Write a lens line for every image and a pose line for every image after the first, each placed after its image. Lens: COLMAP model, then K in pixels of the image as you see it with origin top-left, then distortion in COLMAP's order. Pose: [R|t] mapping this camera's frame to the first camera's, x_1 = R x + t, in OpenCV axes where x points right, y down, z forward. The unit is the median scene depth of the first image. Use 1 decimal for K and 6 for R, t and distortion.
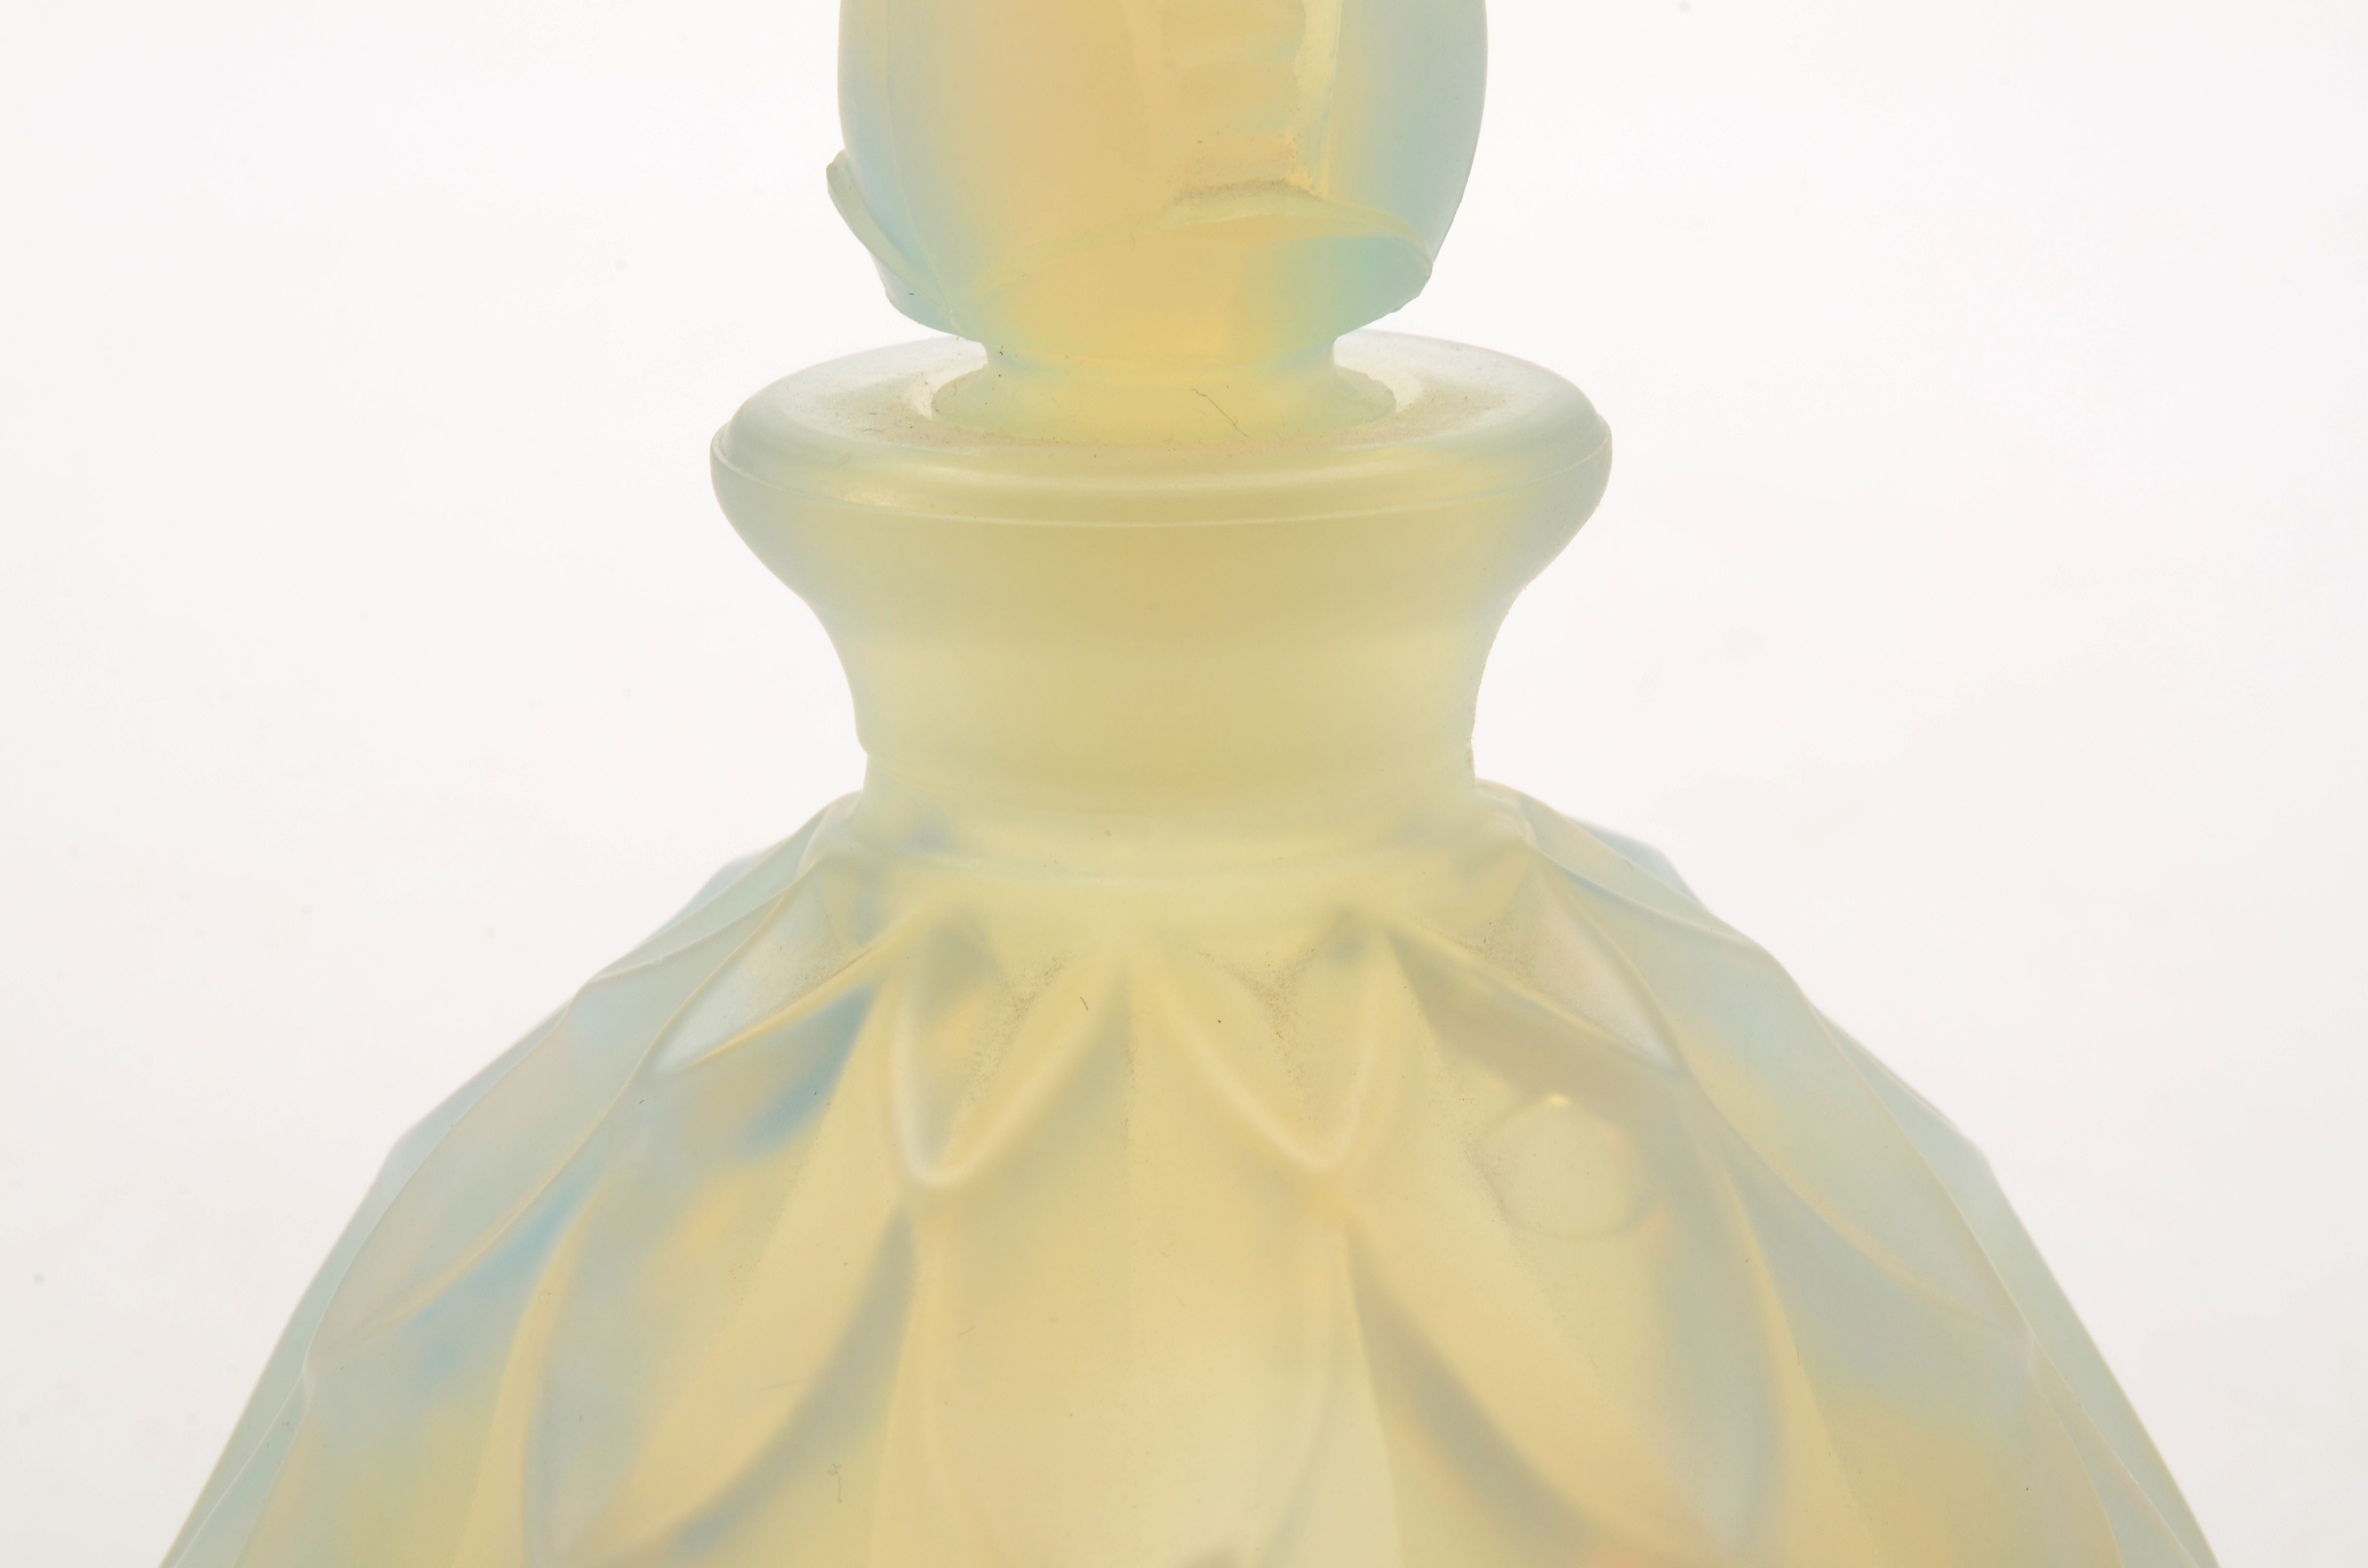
lens RADIAL K [[5555.2, 0, 1184.0], [0, 5555.2, 784.0], [0, 0, 1]] dist [0.006246, -0.155952]
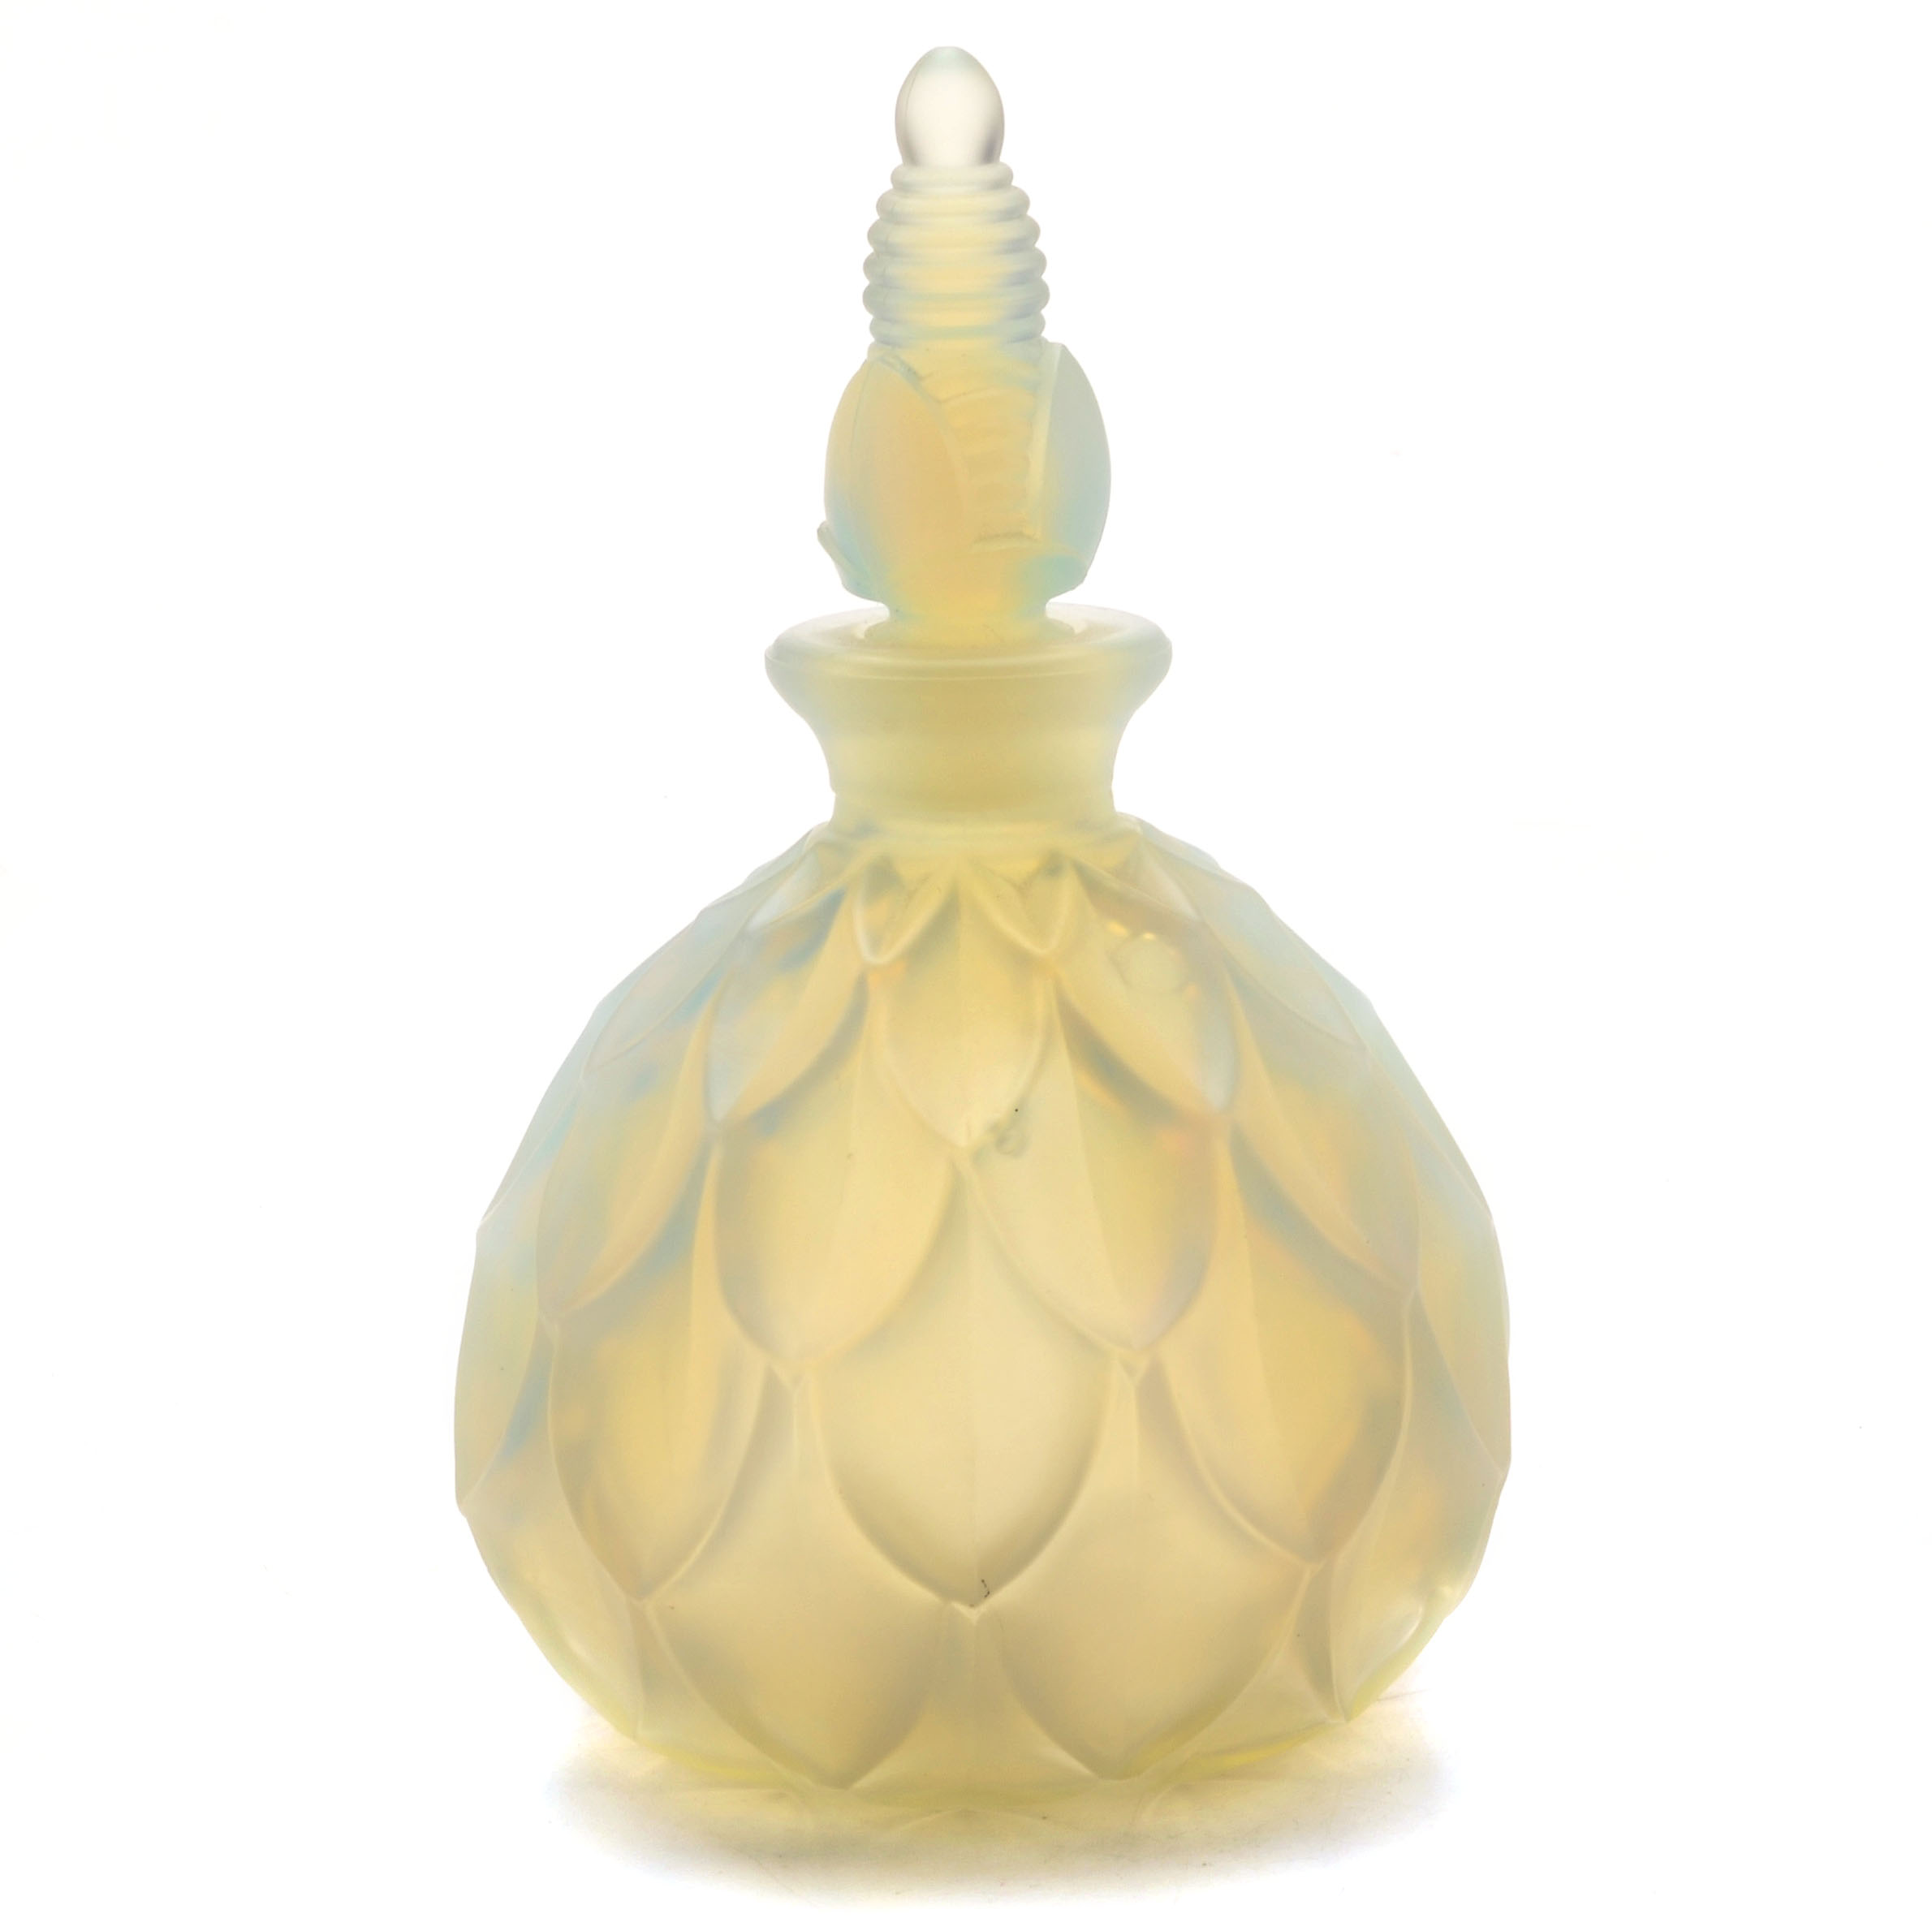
lens RADIAL K [[4165.1, 0, 966.0], [0, 4165.1, 965.5], [0, 0, 1]] dist [-0.092000, 0.409106]
pose [[0.999943, -0.010547, -0.001437, -0.004373], [0.010541, 0.999935, -0.004335, 0.074841], [0.001483, 0.004319, 0.999990, -0.693997]]
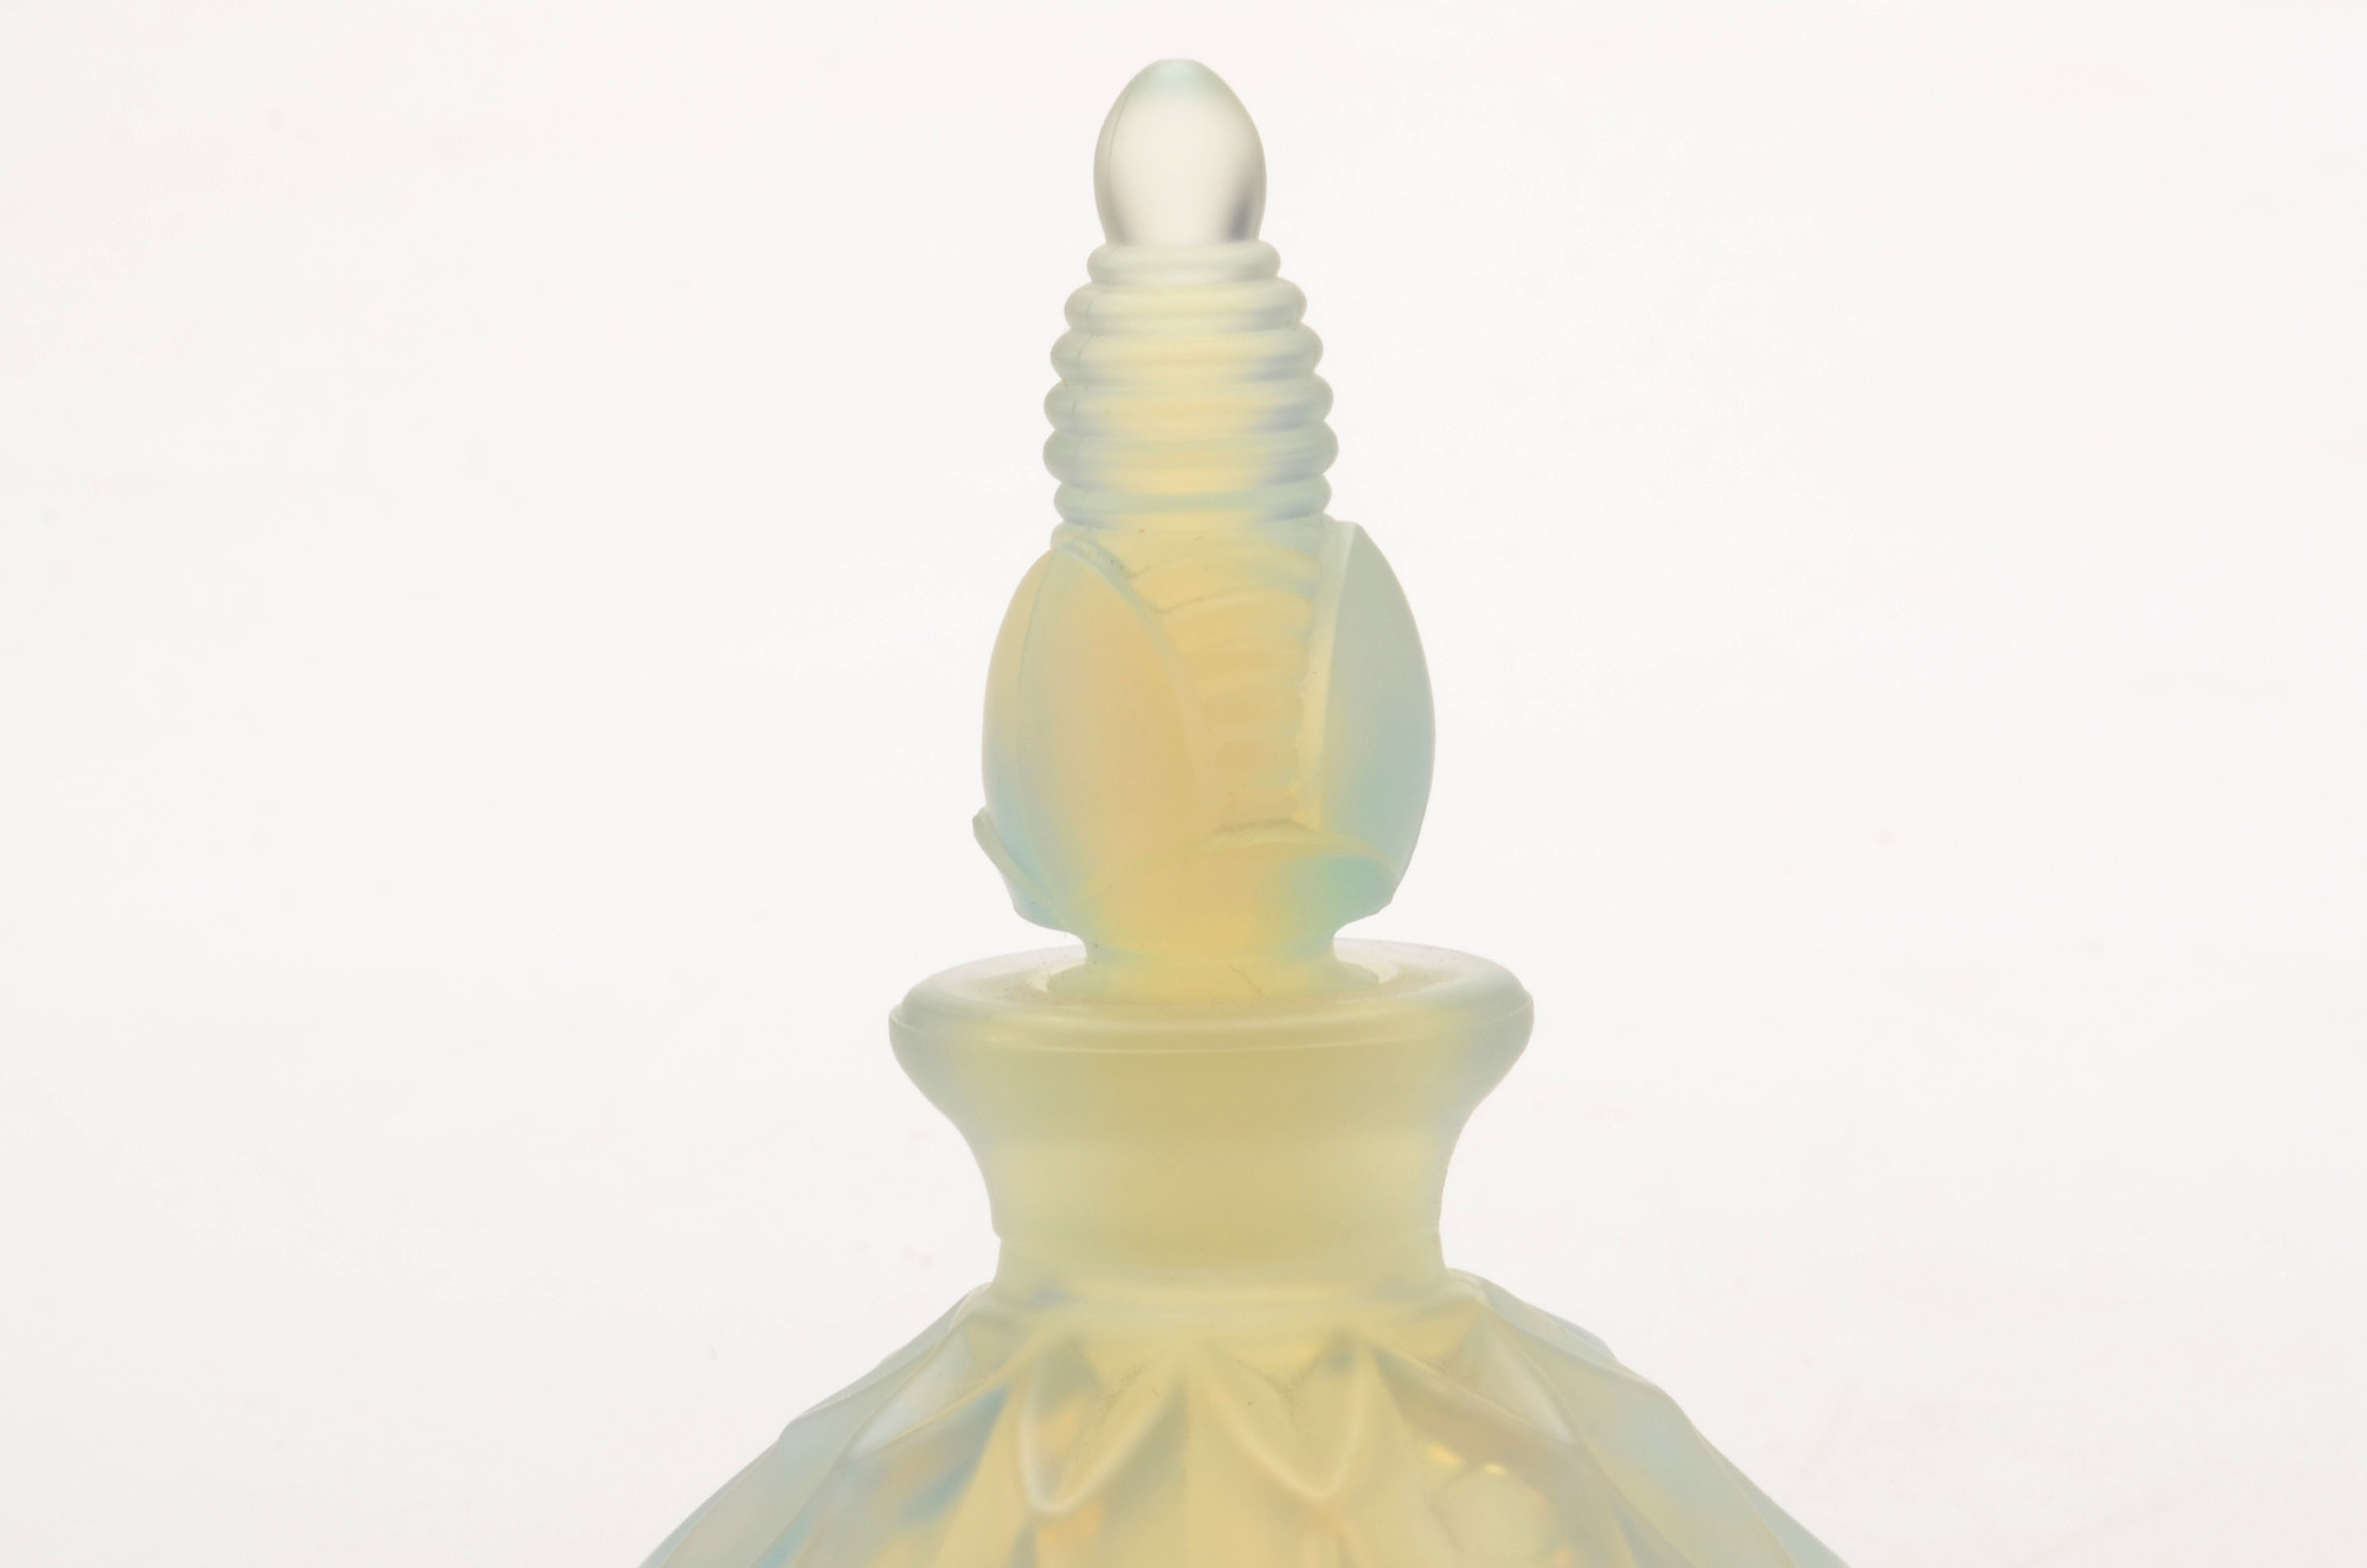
lens RADIAL K [[5552.8, 0, 1183.5], [0, 5552.8, 784.0], [0, 0, 1]] dist [0.006246, -0.155952]
pose [[0.999772, -0.007444, -0.020025, 0.018275], [0.004818, 0.991743, -0.128148, 0.064164], [0.020814, 0.128023, 0.991553, -0.415049]]
